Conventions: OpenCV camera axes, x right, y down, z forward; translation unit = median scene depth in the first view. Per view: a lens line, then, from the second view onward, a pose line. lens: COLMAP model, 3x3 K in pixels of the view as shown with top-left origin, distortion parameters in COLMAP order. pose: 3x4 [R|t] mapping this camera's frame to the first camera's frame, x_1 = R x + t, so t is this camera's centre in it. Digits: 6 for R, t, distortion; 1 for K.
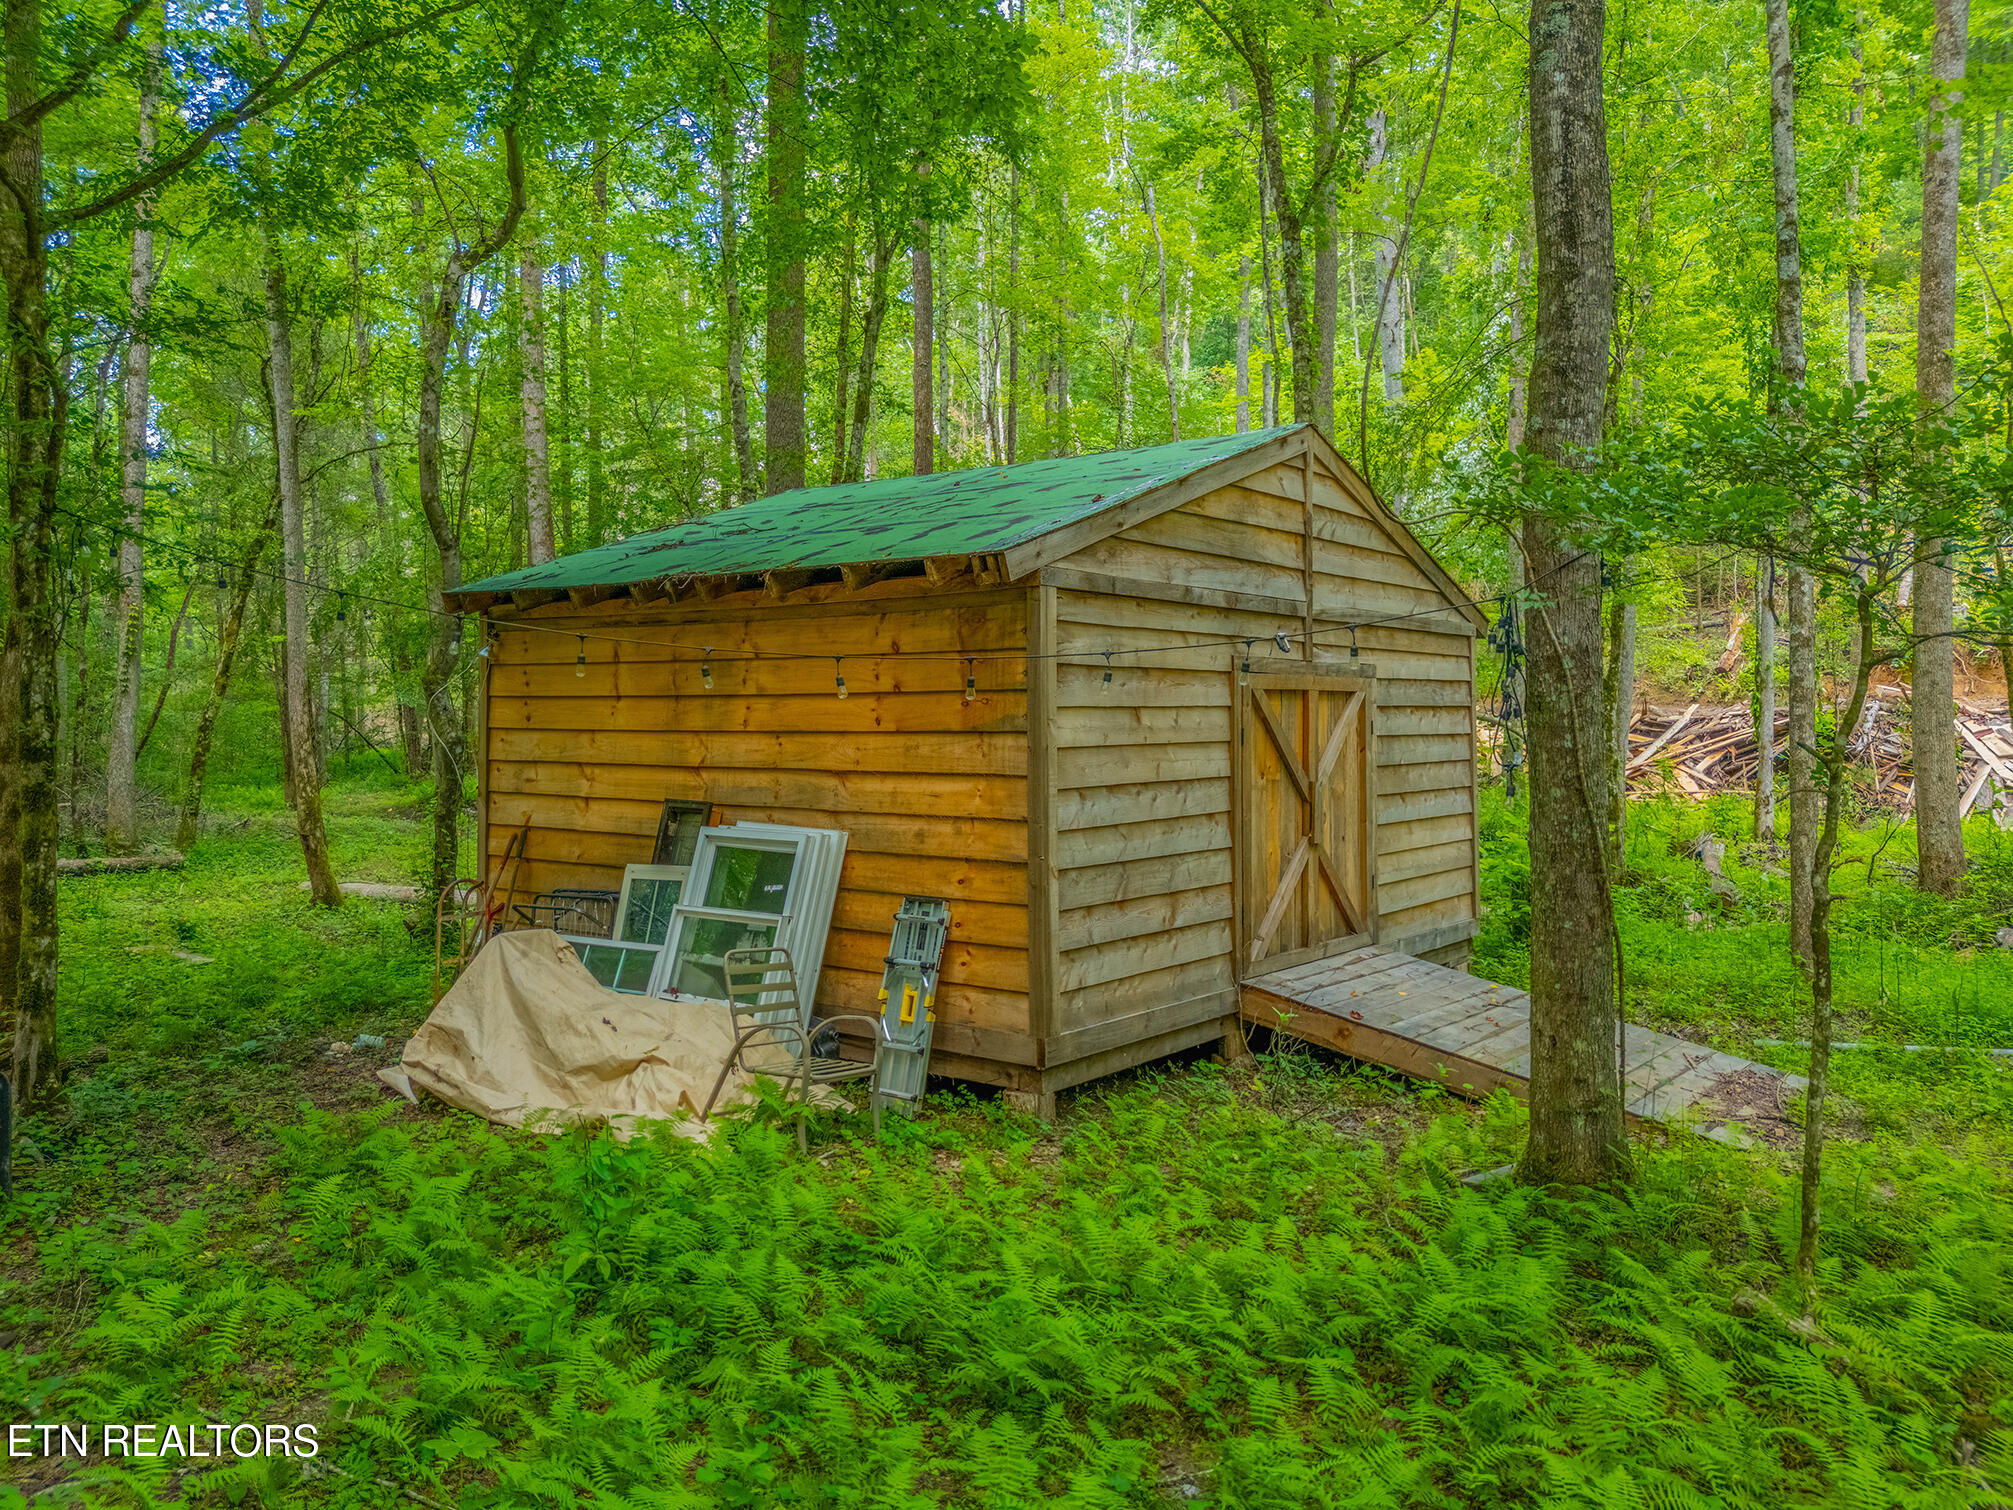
lens RADIAL K [[1564.2, 0, 1006.0], [0, 1564.2, 735.2], [0, 0, 1]] dist [0.054788, -0.003421]
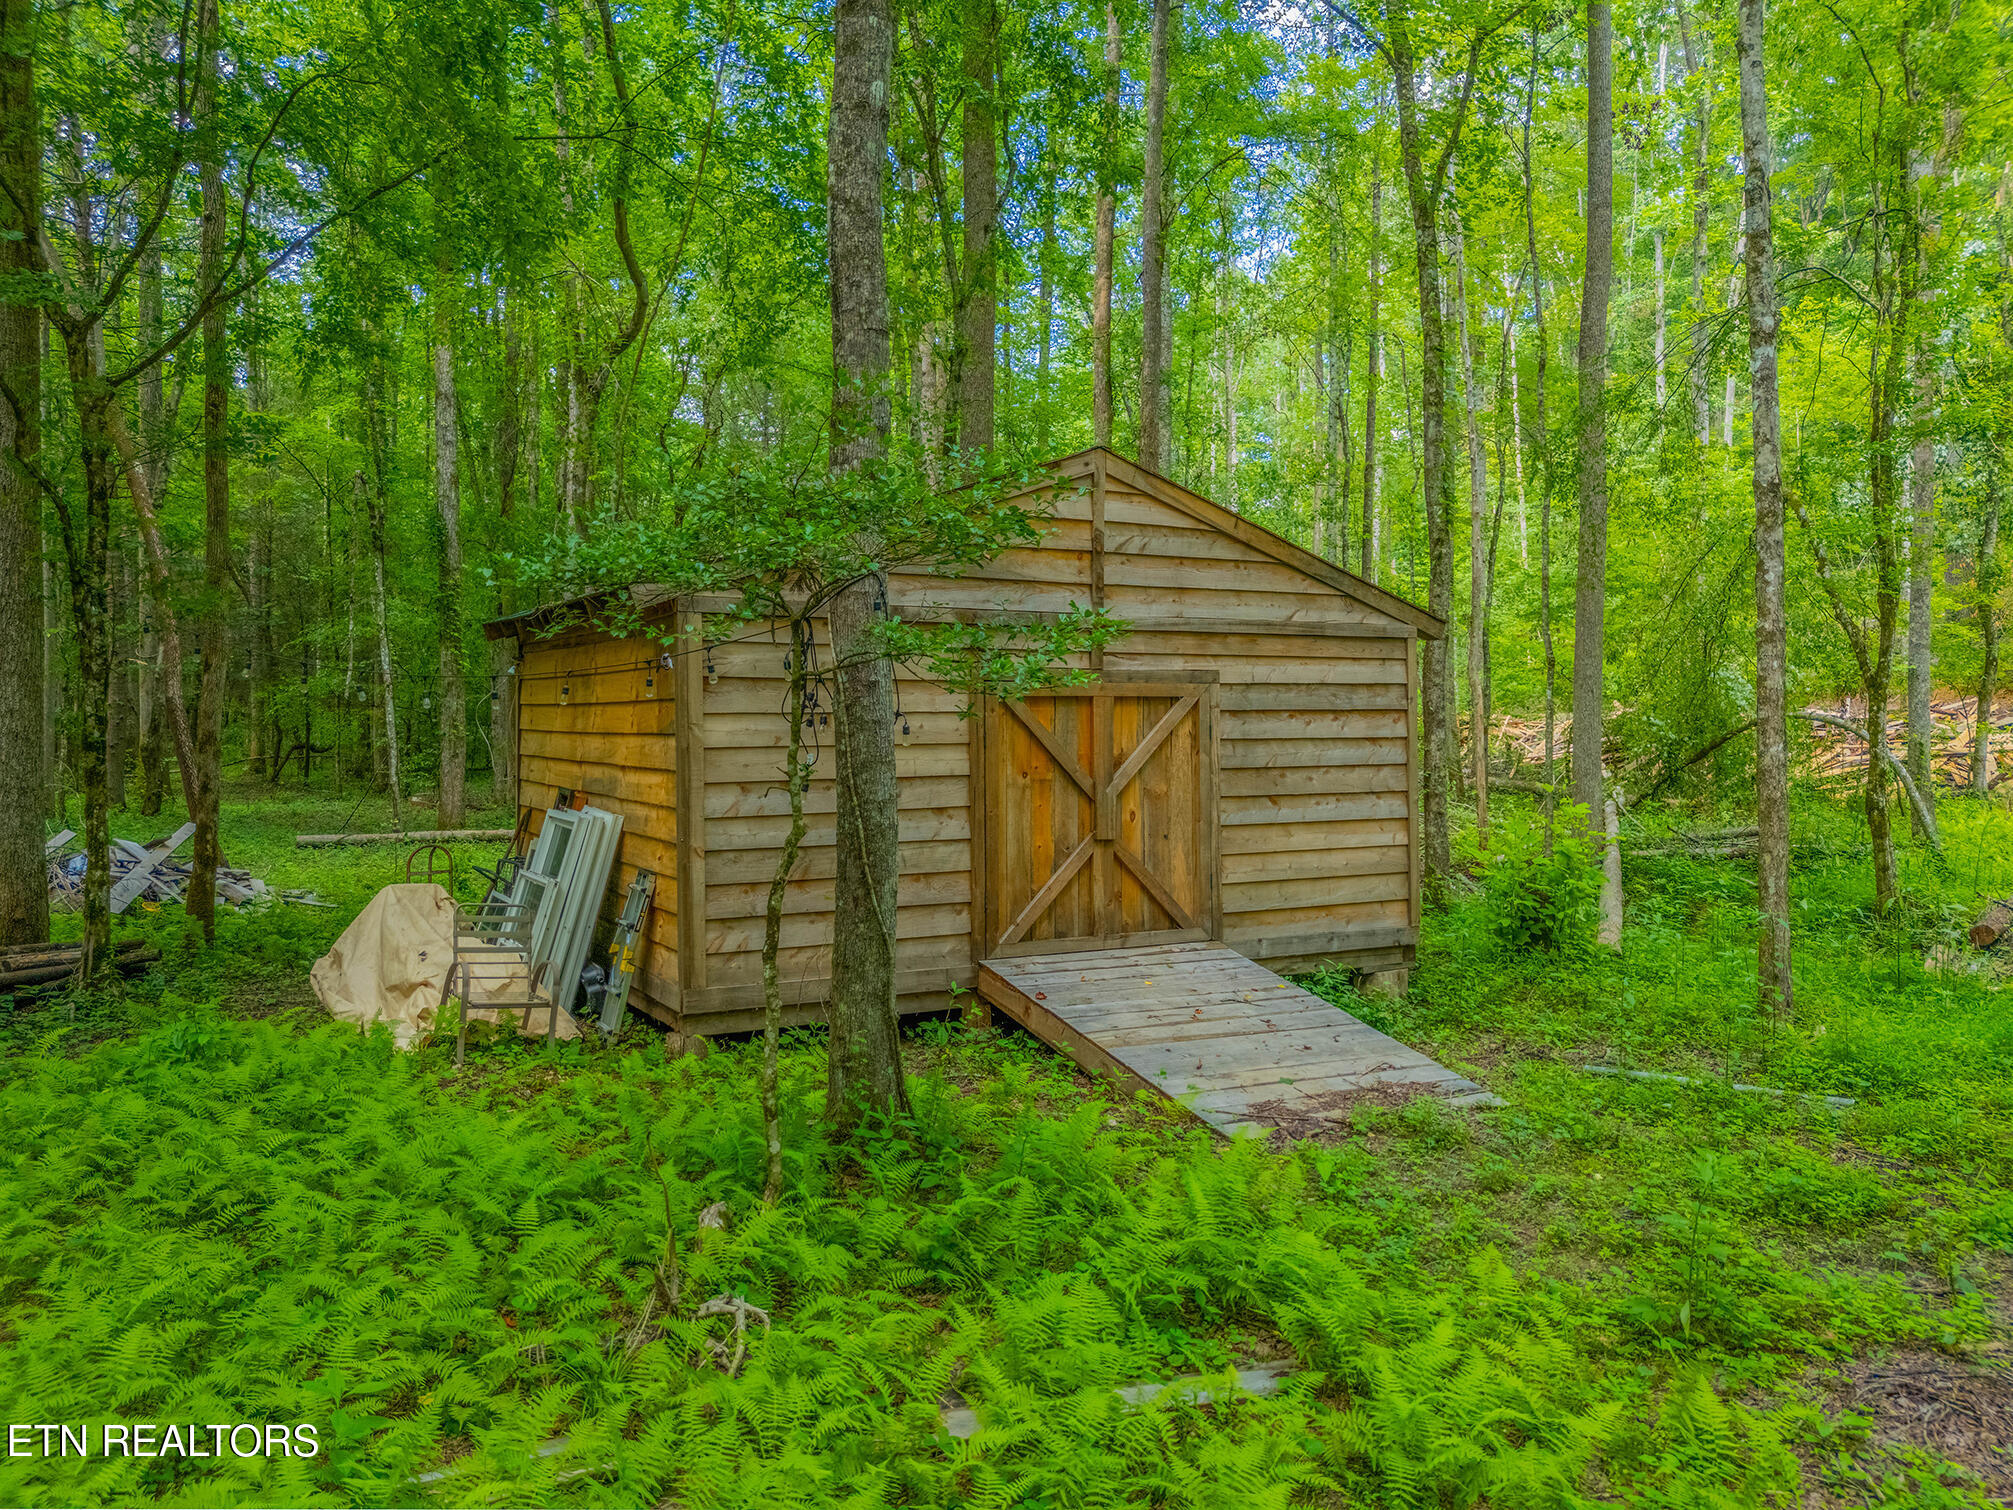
lens RADIAL K [[1564.2, 0, 1007.9], [0, 1564.2, 765.1], [0, 0, 1]] dist [0.054788, -0.003421]
pose [[0.910800, 0.011748, -0.412680, 0.586797], [-0.003764, 0.999790, 0.020155, -0.003224], [0.412830, -0.016804, 0.910653, 0.003217]]
